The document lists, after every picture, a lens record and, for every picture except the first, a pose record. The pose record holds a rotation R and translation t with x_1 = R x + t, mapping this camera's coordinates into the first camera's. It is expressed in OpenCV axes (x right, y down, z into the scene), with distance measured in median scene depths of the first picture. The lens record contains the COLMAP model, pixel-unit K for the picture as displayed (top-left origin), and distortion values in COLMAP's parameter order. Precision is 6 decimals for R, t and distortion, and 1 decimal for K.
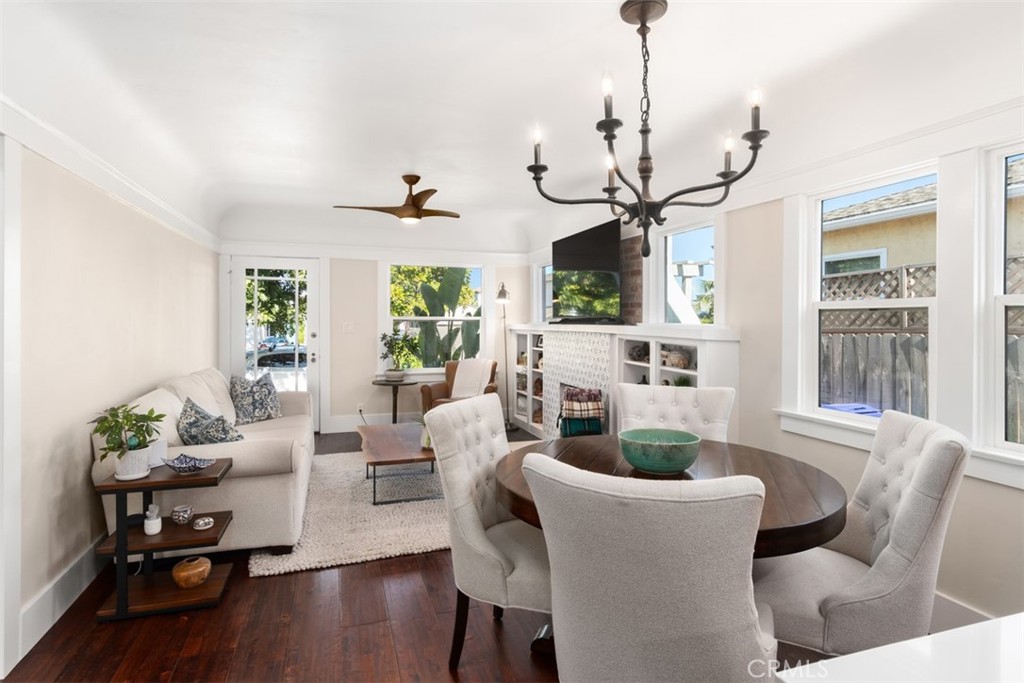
lens RADIAL K [[541.9, 0, 510.1], [0, 541.9, 327.1], [0, 0, 1]] dist [0.000864, -0.002401]
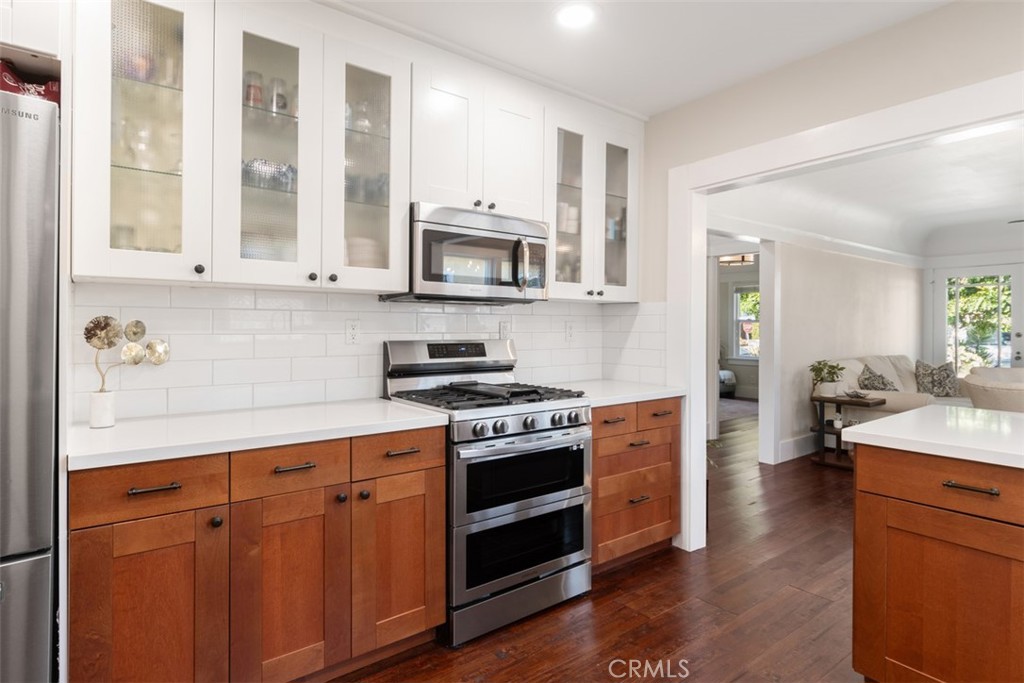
lens RADIAL K [[541.9, 0, 510.1], [0, 541.9, 327.1], [0, 0, 1]] dist [0.000864, -0.002401]
pose [[0.330847, -0.001087, -0.943684, 0.431890], [-0.014244, 0.999880, -0.006145, 0.028062], [0.943577, 0.015475, 0.330791, -0.414317]]
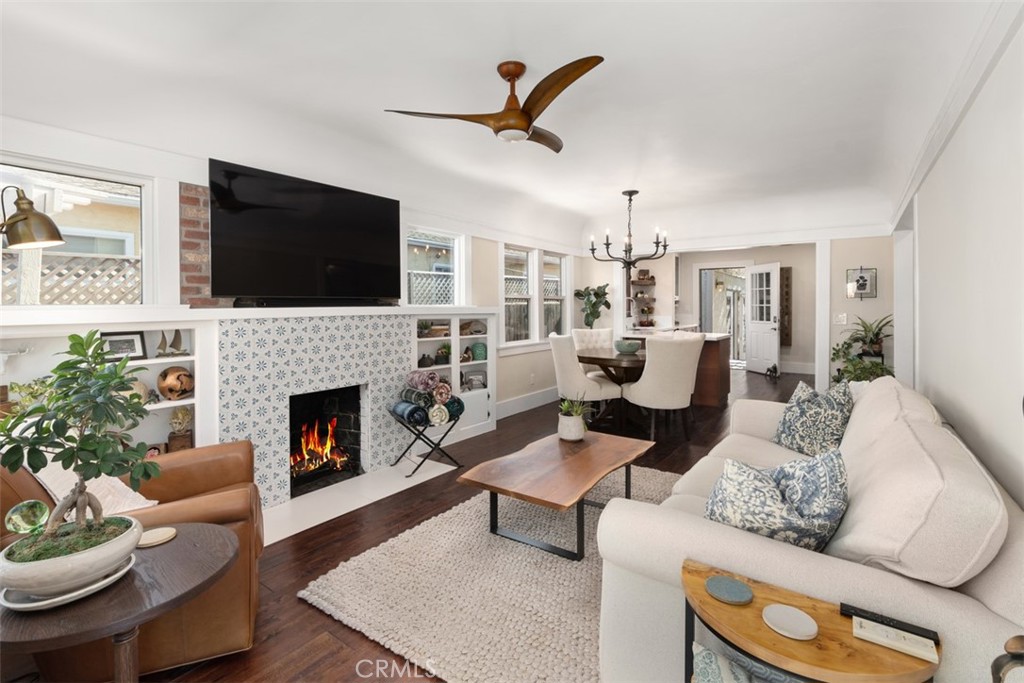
lens RADIAL K [[470.5, 0, 512.0], [0, 470.5, 341.5], [0, 0, 1]] dist [0.000775, 0.000400]
pose [[-0.579619, -0.053331, 0.813141, -0.651227], [0.018865, 0.996711, 0.078818, -0.005071], [-0.814669, 0.061024, -0.576706, 1.358444]]
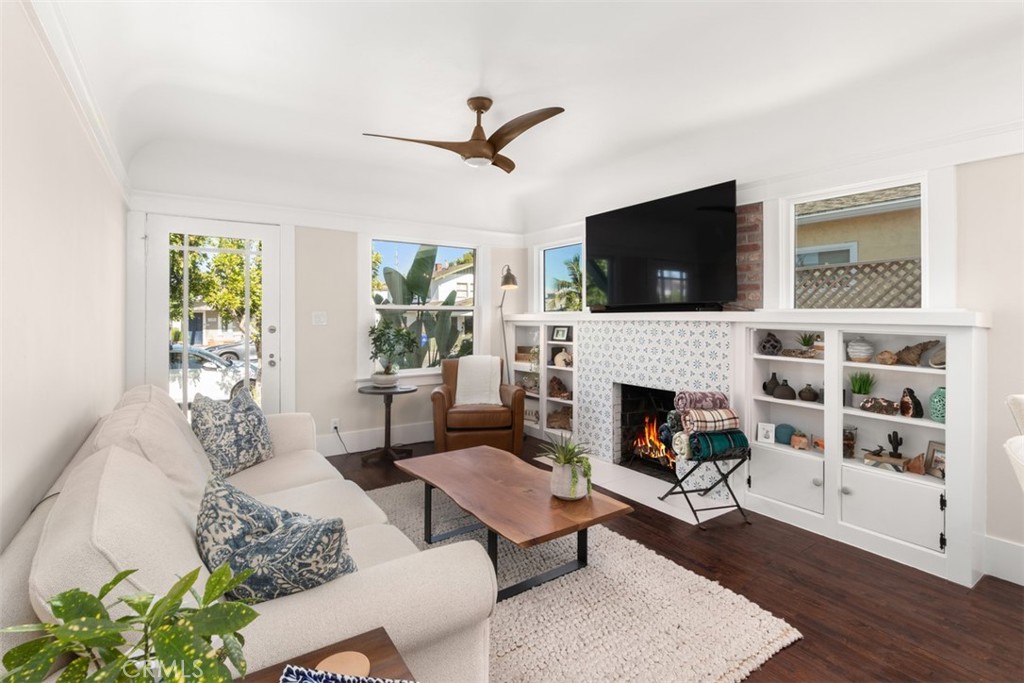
lens RADIAL K [[487.2, 0, 509.3], [0, 487.2, 318.1], [0, 0, 1]] dist [-0.003690, -0.000686]
pose [[0.961179, -0.003873, 0.275900, -0.327071], [0.006130, 0.999954, -0.007319, 0.009117], [-0.275859, 0.008727, 0.961159, 0.391427]]
